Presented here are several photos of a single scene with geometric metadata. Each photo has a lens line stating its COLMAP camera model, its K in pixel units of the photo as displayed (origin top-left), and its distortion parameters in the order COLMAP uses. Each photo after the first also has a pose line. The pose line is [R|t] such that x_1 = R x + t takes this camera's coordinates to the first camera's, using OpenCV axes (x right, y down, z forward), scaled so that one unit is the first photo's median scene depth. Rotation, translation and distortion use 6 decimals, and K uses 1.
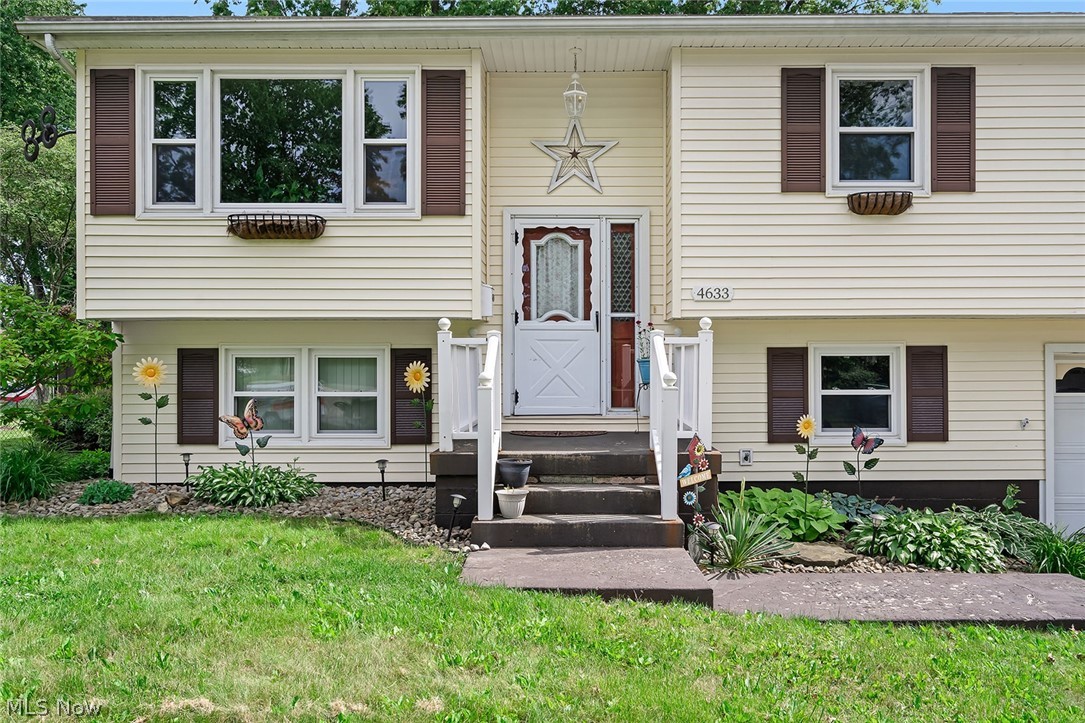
lens RADIAL K [[883.0, 0, 542.5], [0, 883.0, 361.5], [0, 0, 1]] dist [-0.003481, 0.001130]
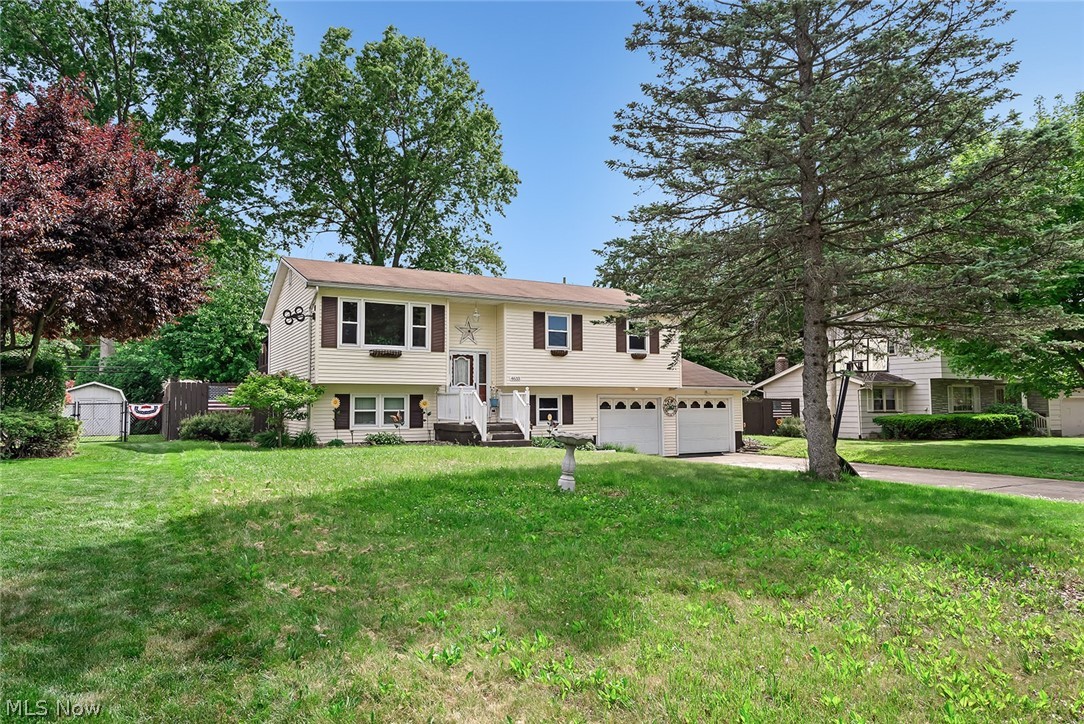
lens RADIAL K [[564.2, 0, 542.0], [0, 564.2, 362.0], [0, 0, 1]] dist [0.000156, 0.000000]
pose [[0.882297, 0.034490, 0.469427, -0.683557], [-0.002636, 0.997658, -0.068347, 0.004153], [-0.470685, 0.059066, 0.880322, -0.868058]]
